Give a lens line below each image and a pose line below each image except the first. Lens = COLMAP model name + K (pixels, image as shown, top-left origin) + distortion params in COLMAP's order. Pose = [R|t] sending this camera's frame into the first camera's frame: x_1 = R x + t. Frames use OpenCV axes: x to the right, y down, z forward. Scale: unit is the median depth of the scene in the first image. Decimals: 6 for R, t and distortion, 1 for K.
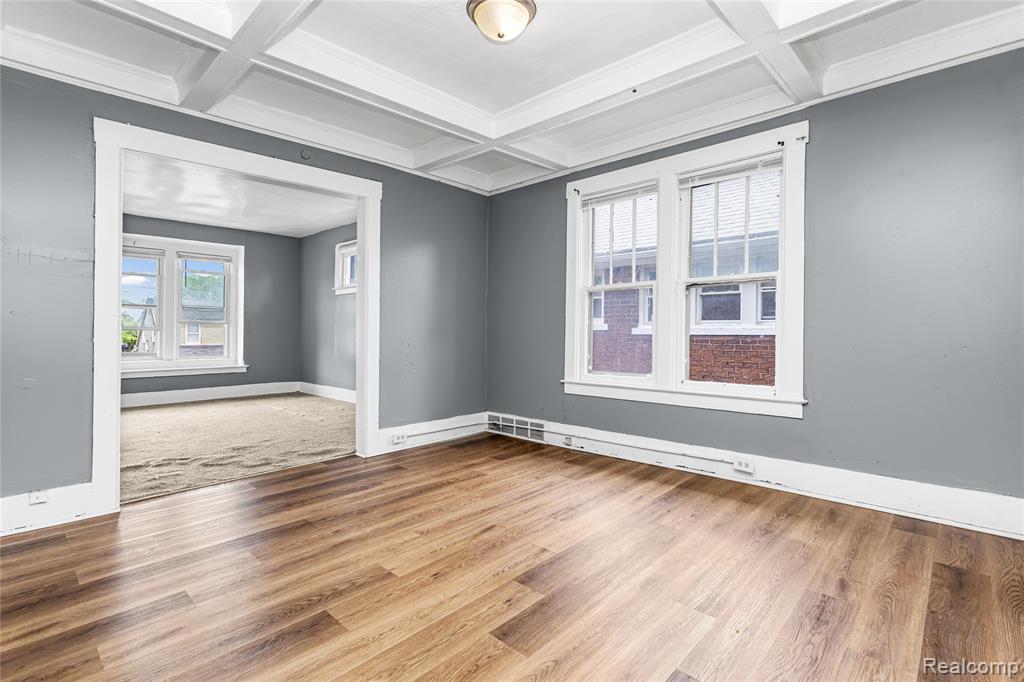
lens RADIAL K [[483.6, 0, 514.2], [0, 483.6, 332.9], [0, 0, 1]] dist [-0.000680, -0.000078]
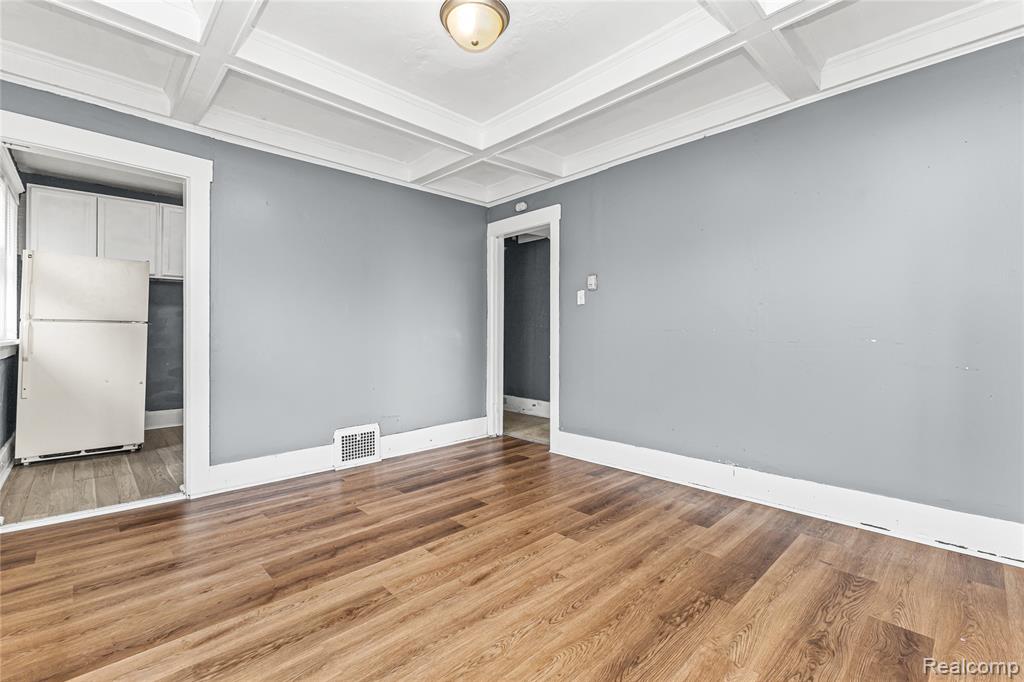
lens RADIAL K [[447.0, 0, 511.6], [0, 447.0, 335.2], [0, 0, 1]] dist [0.000019, 0.000006]
pose [[-0.998655, 0.007594, 0.051280, -0.178868], [0.008342, 0.999862, 0.014378, -0.031195], [-0.051164, 0.014787, -0.998581, 2.089480]]
